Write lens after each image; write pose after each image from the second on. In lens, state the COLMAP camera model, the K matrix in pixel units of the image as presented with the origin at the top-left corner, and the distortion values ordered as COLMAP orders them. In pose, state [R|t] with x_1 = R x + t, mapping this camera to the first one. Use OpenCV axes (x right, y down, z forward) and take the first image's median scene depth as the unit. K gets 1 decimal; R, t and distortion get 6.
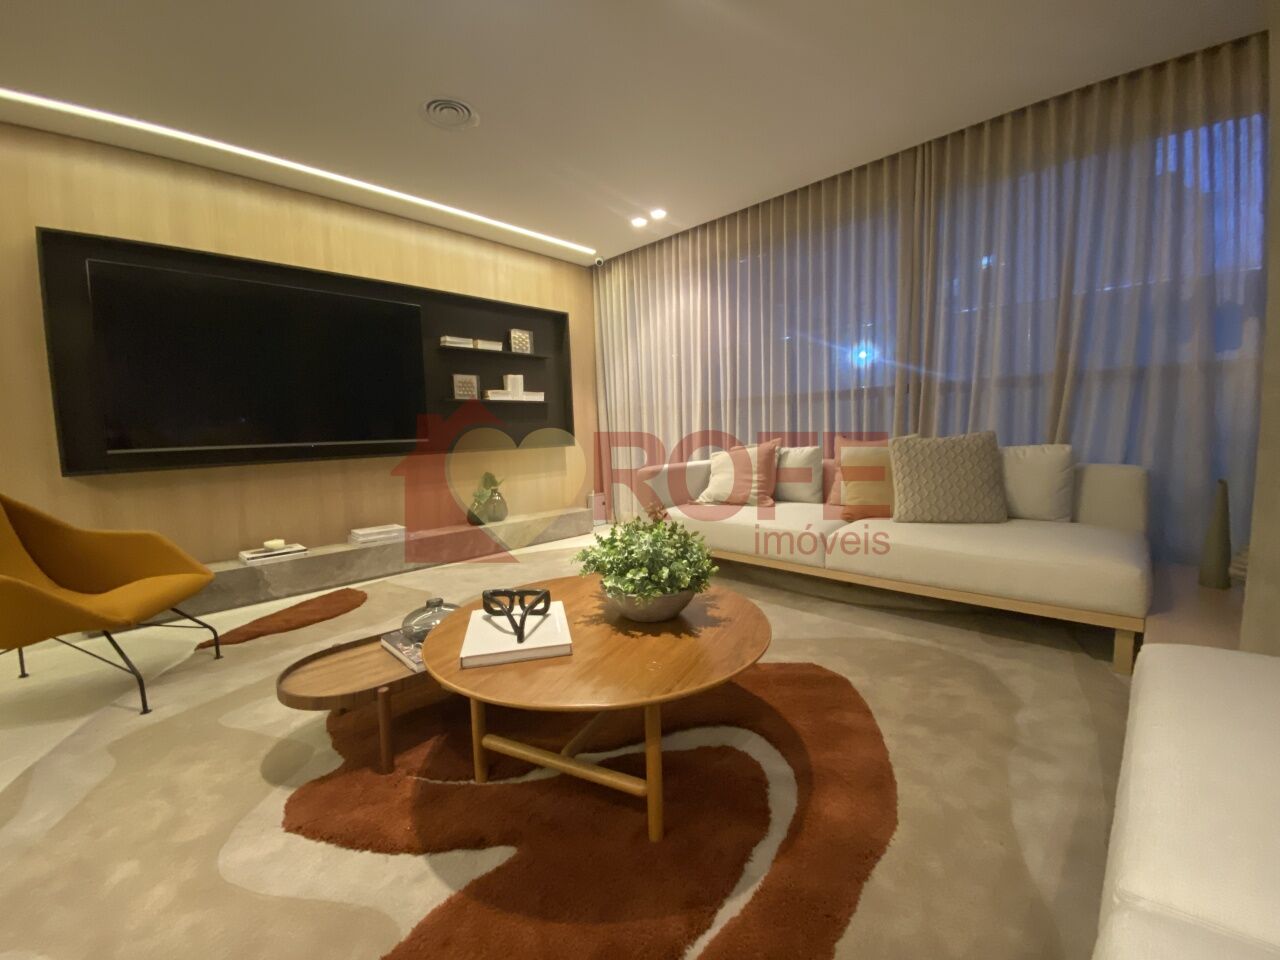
lens RADIAL K [[522.1, 0, 640.0], [0, 522.1, 480.0], [0, 0, 1]] dist [0.030447, -0.028461]
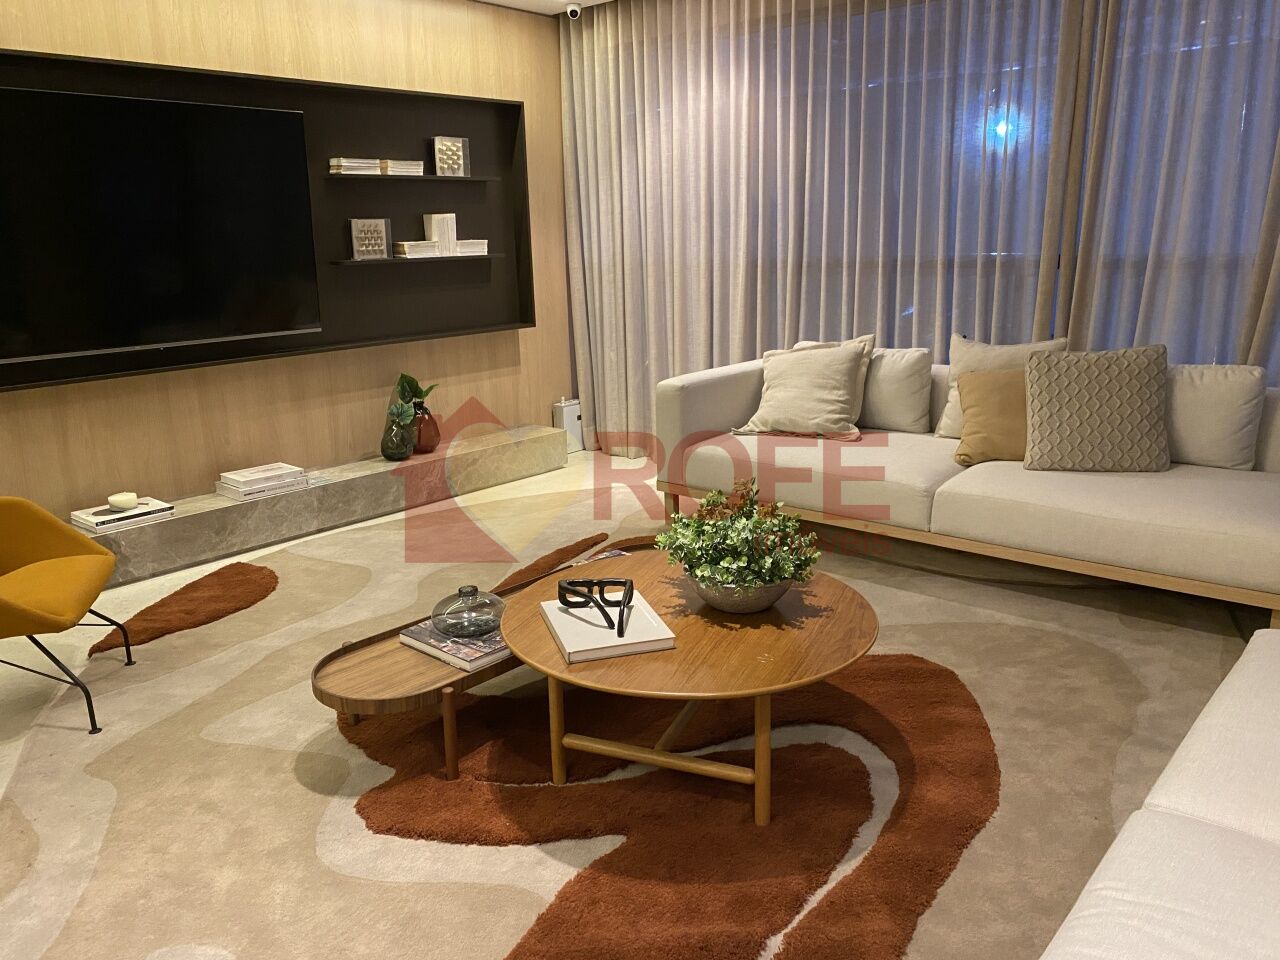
lens RADIAL K [[975.9, 0, 640.0], [0, 975.9, 480.0], [0, 0, 1]] dist [0.055790, -0.064651]
pose [[0.998025, -0.008089, 0.062296, -0.230661], [-0.001359, 0.988661, 0.150157, -0.182851], [-0.062804, -0.149945, 0.986698, -0.542674]]
